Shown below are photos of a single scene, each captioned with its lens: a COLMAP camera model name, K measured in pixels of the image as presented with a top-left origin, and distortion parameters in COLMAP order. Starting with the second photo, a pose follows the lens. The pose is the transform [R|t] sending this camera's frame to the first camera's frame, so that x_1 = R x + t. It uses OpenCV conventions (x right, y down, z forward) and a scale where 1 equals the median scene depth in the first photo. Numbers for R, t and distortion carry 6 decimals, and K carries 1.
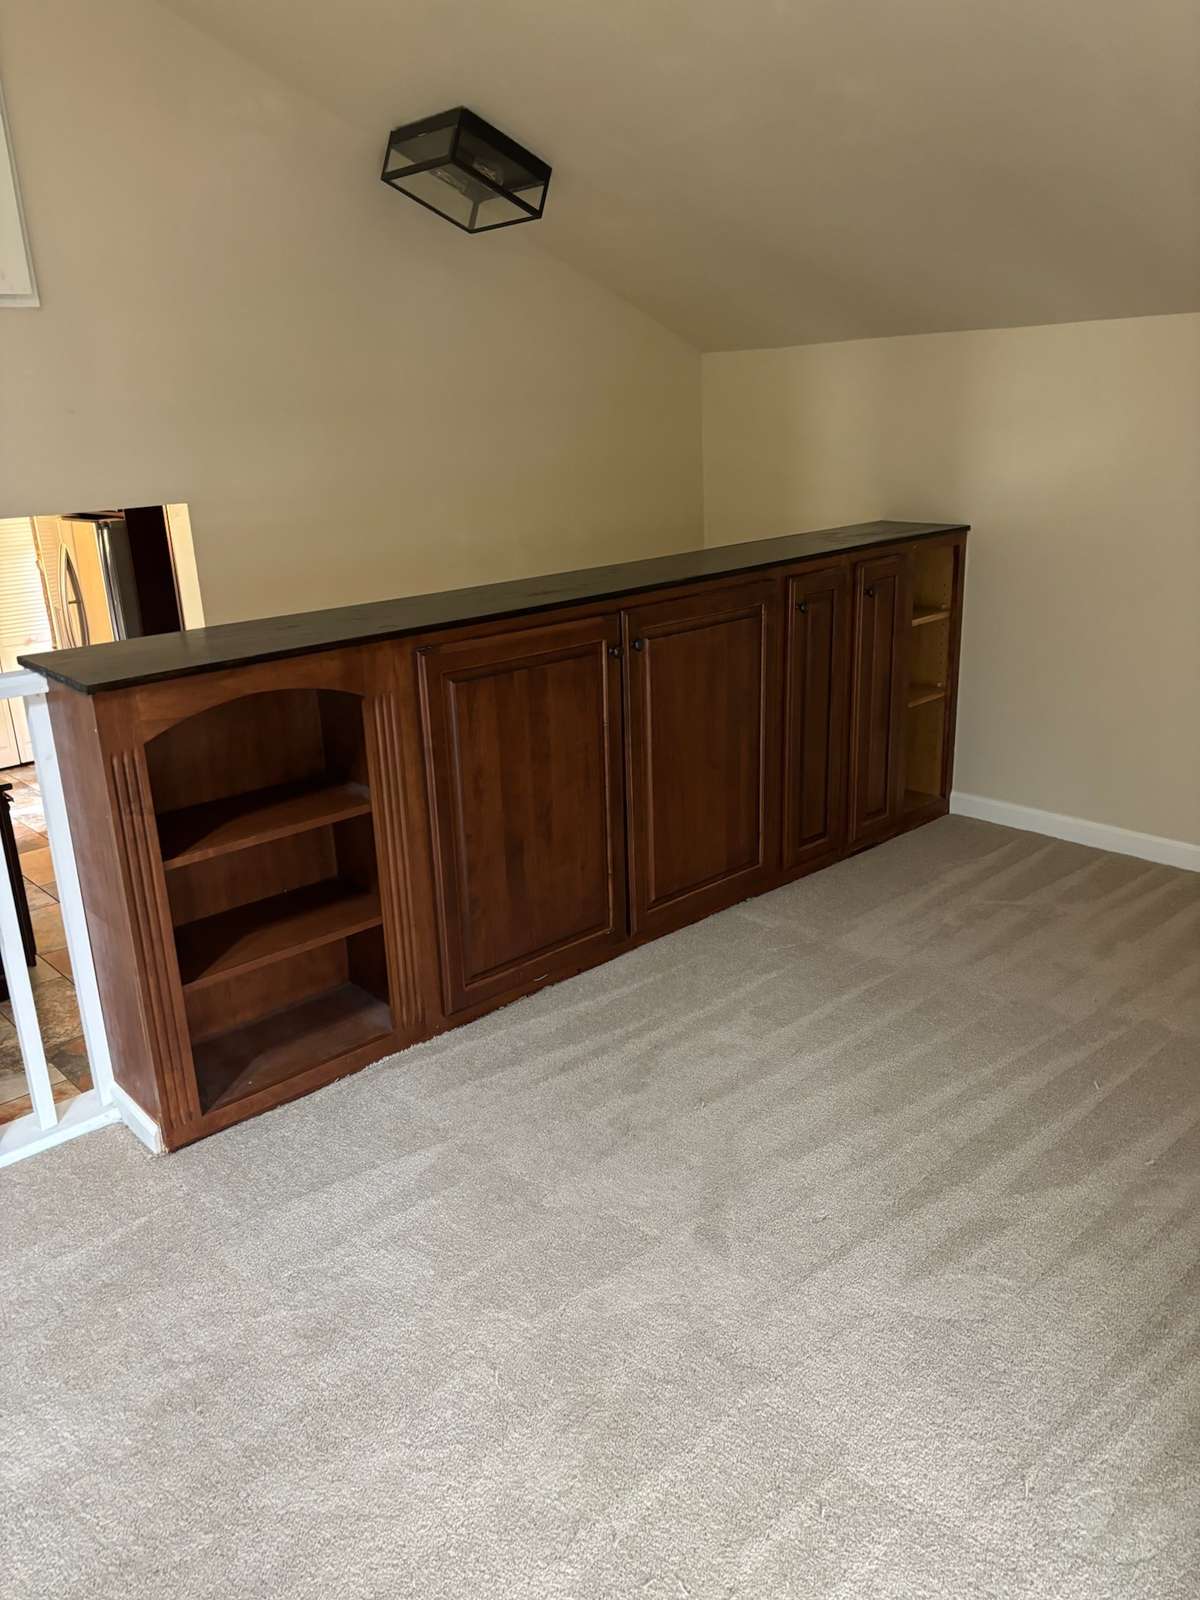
lens RADIAL K [[1198.9, 0, 601.9], [0, 1198.9, 782.8], [0, 0, 1]] dist [0.152672, -0.269175]
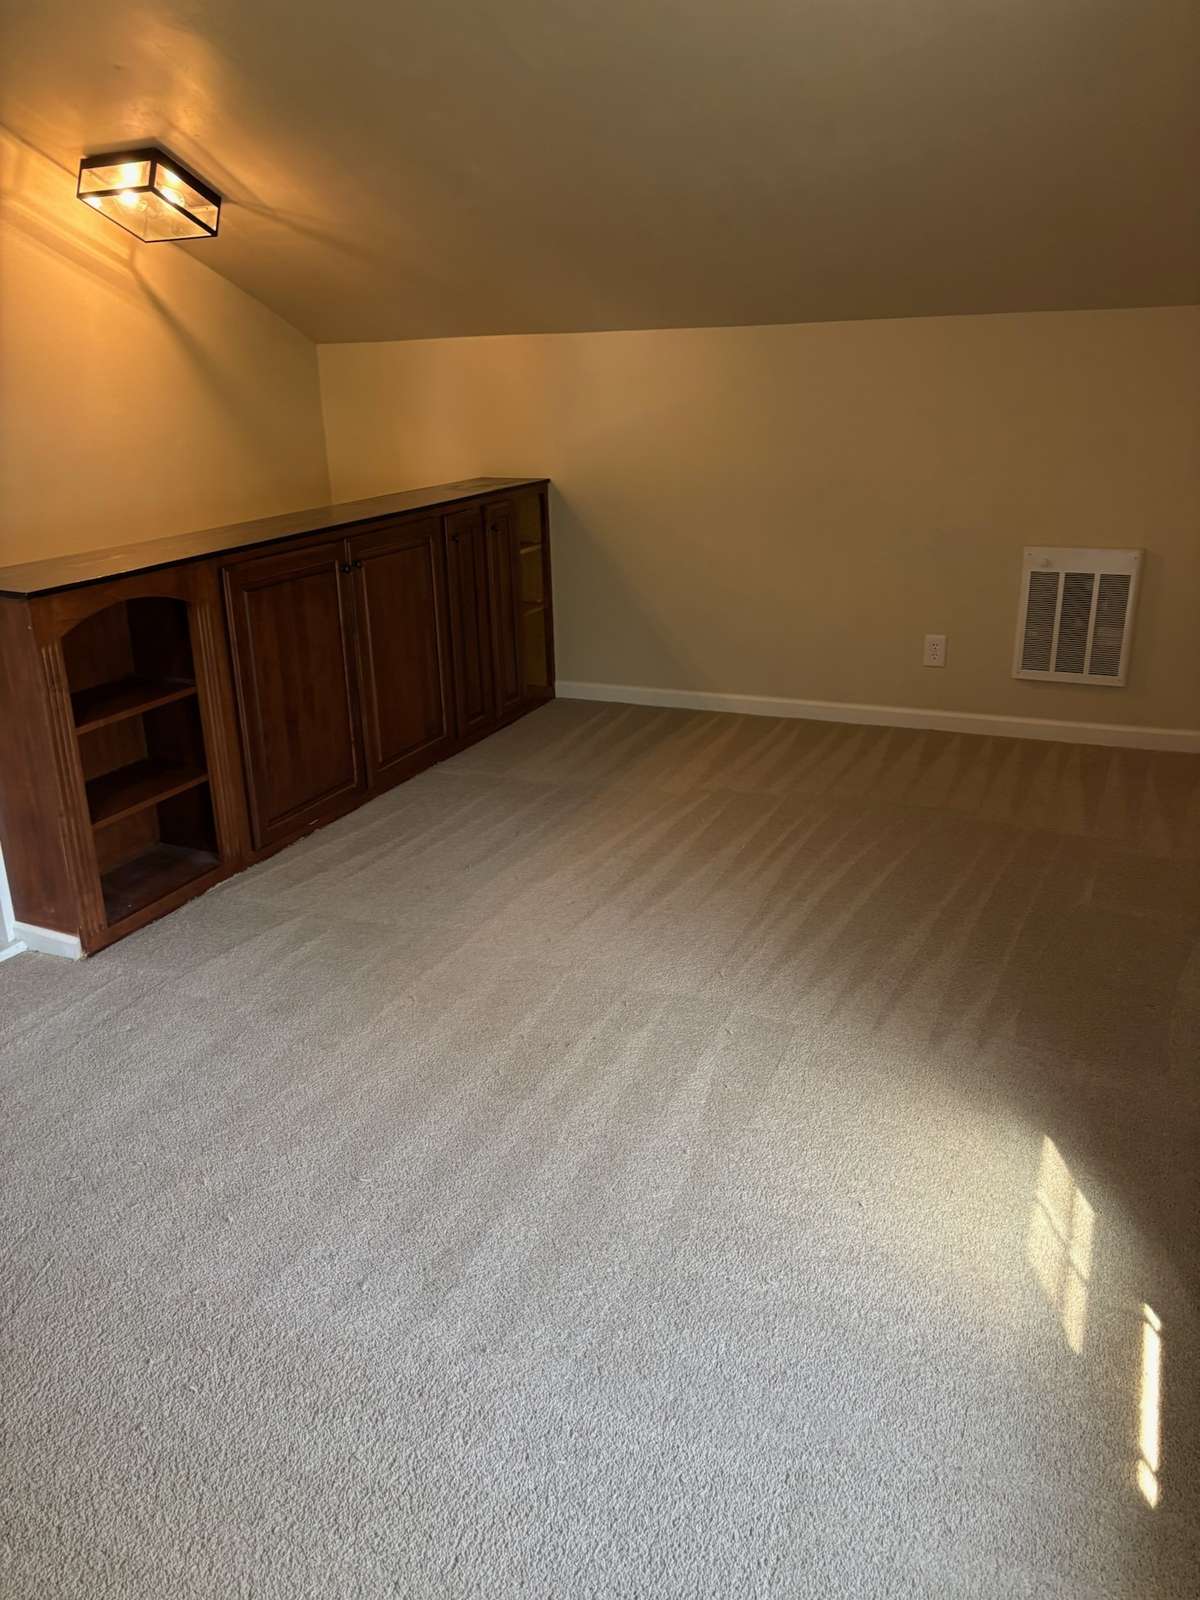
lens RADIAL K [[1211.2, 0, 600.0], [0, 1211.2, 800.0], [0, 0, 1]] dist [-0.004574, -0.004501]
pose [[0.915376, -0.119082, 0.384585, -0.283307], [0.108371, 0.992878, 0.049491, 0.111628], [-0.387739, -0.003625, 0.921762, -0.356062]]
